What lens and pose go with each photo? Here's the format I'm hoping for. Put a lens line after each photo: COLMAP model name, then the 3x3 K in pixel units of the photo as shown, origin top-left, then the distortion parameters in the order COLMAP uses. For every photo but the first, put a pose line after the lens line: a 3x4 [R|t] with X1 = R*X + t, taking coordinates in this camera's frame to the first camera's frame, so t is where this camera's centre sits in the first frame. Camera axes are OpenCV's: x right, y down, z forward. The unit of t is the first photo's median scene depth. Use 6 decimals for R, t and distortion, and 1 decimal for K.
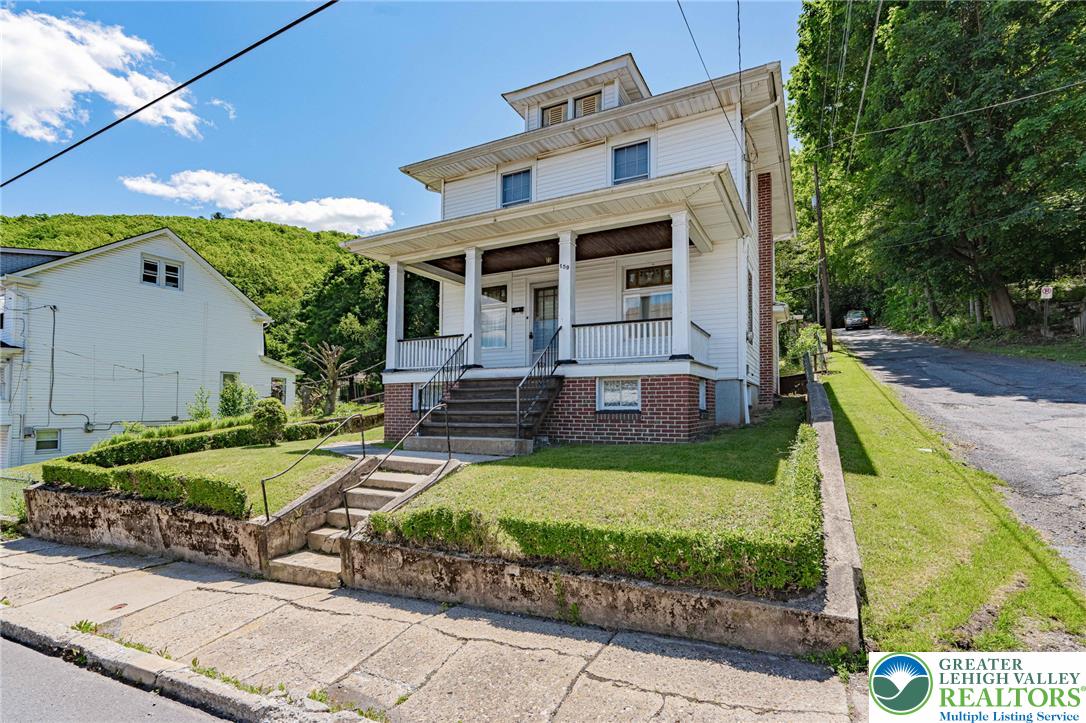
lens RADIAL K [[494.5, 0, 559.6], [0, 494.5, 398.8], [0, 0, 1]] dist [-0.004845, 0.002438]
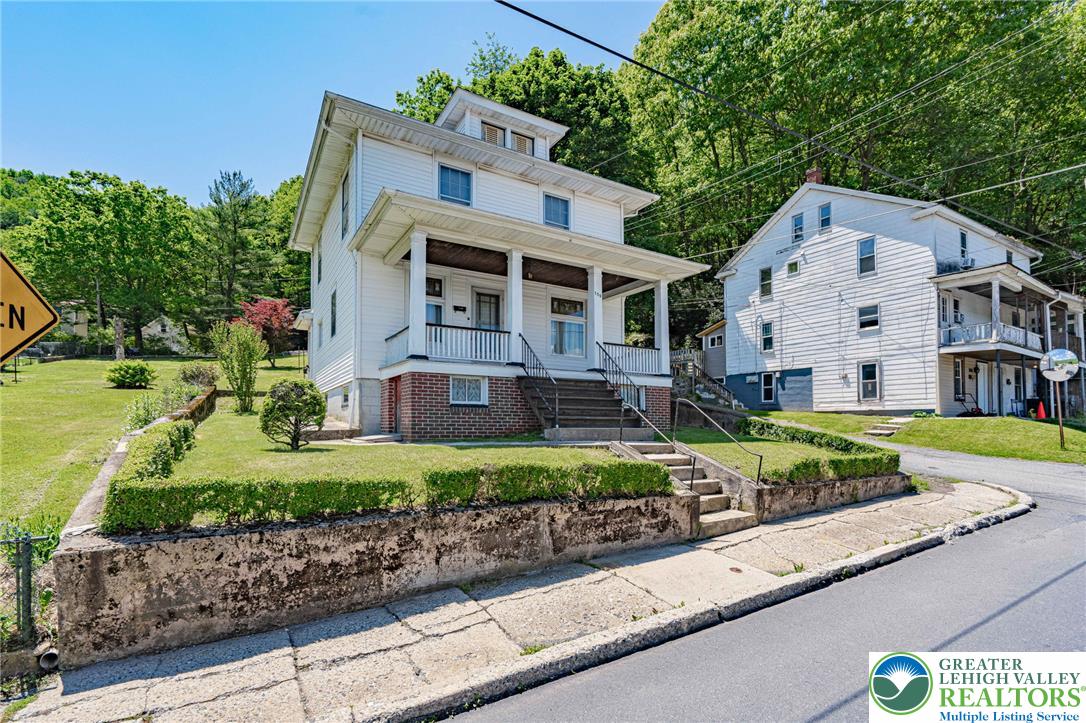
lens RADIAL K [[494.5, 0, 542.5], [0, 494.5, 414.6], [0, 0, 1]] dist [-0.004845, 0.002438]
pose [[0.561330, 0.023266, 0.827265, -1.338018], [-0.024087, 0.999641, -0.011769, 0.067909], [-0.827241, -0.013320, 0.561689, 0.490199]]
